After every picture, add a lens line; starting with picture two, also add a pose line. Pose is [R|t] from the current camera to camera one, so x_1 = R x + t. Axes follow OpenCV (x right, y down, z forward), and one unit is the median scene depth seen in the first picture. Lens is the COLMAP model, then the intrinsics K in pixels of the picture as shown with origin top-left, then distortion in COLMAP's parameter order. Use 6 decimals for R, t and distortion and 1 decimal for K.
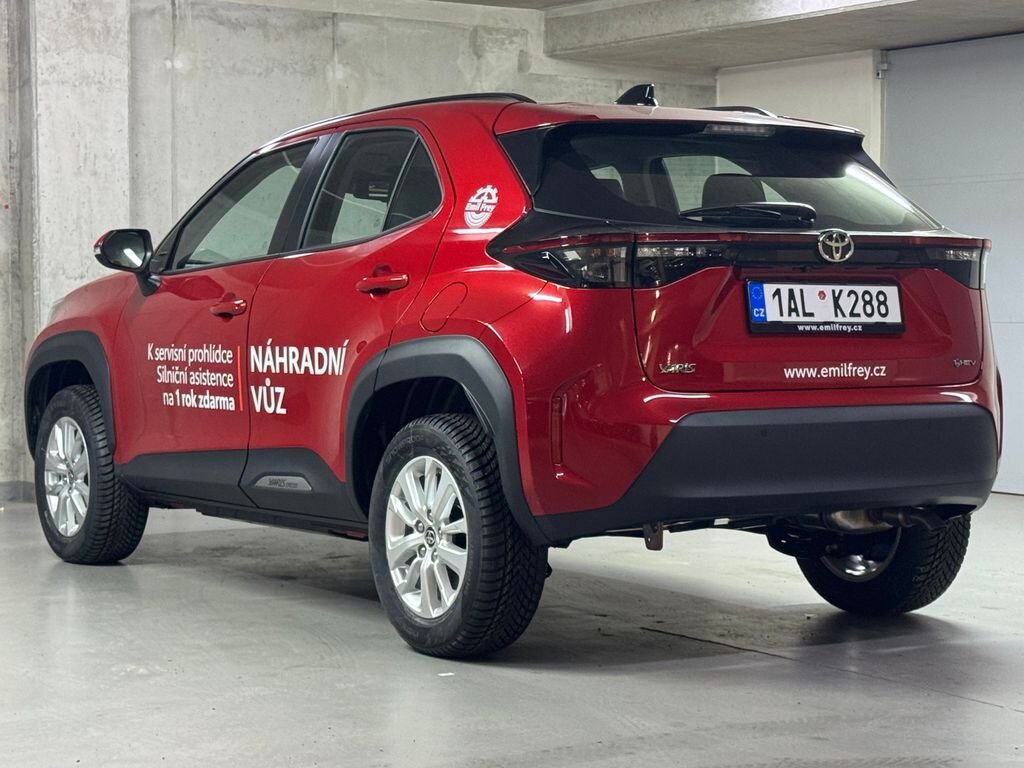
lens RADIAL K [[2212.0, 0, 512.0], [0, 2212.0, 384.0], [0, 0, 1]] dist [0.203714, -0.675323]
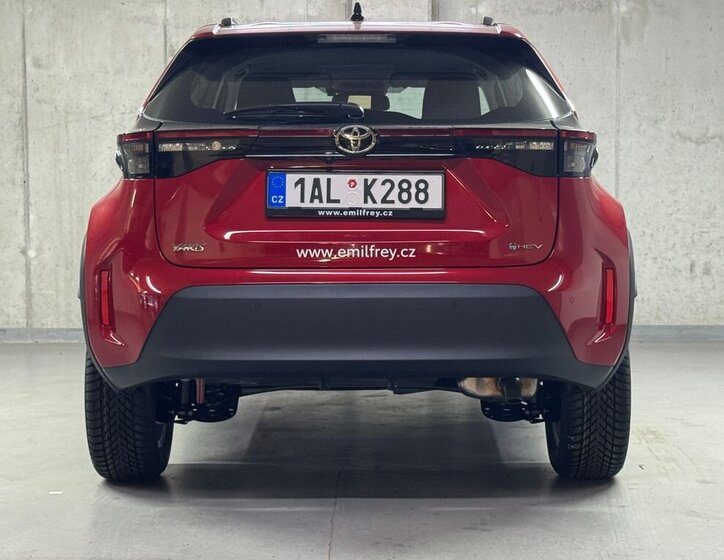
lens RADIAL K [[1643.2, 0, 362.0], [0, 1643.2, 280.0], [0, 0, 1]] dist [0.065956, 0.355810]
pose [[0.836078, 0.022462, -0.548151, 0.589303], [-0.015230, 0.999727, 0.017737, -0.006412], [0.548400, -0.006481, 0.836191, 0.311291]]
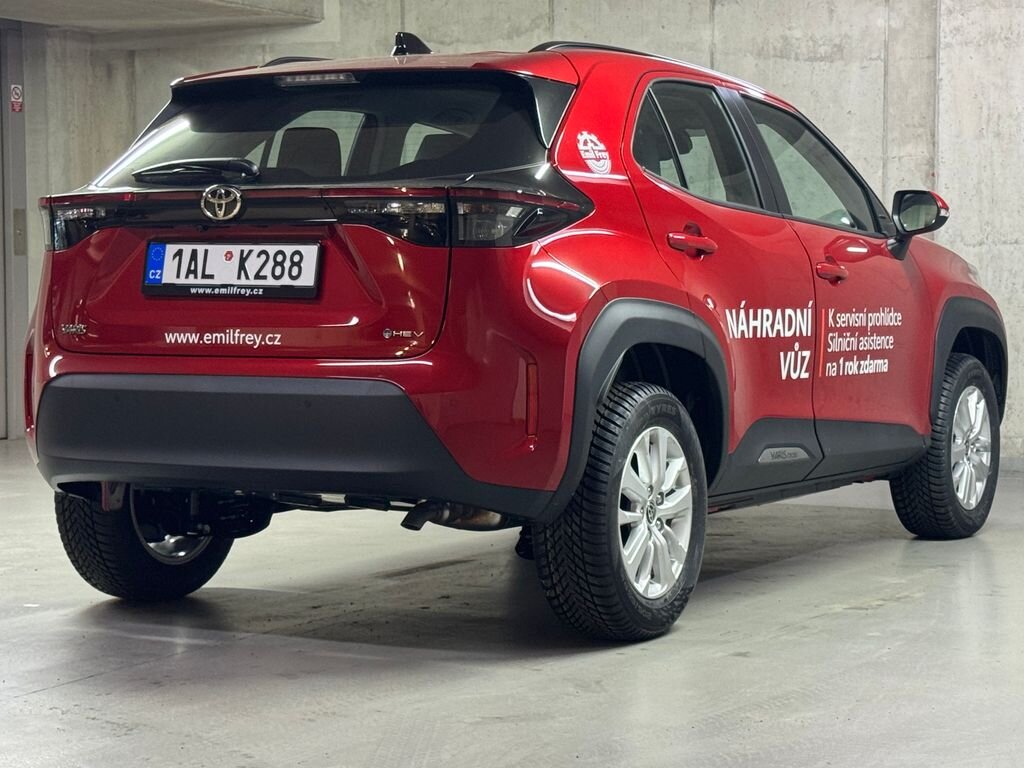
lens RADIAL K [[2212.0, 0, 512.0], [0, 2212.0, 384.0], [0, 0, 1]] dist [0.203714, -0.675323]
pose [[0.469036, 0.039420, -0.882299, 1.006894], [-0.030065, 0.999137, 0.028658, -0.016392], [0.882667, 0.013085, 0.469816, 0.661593]]
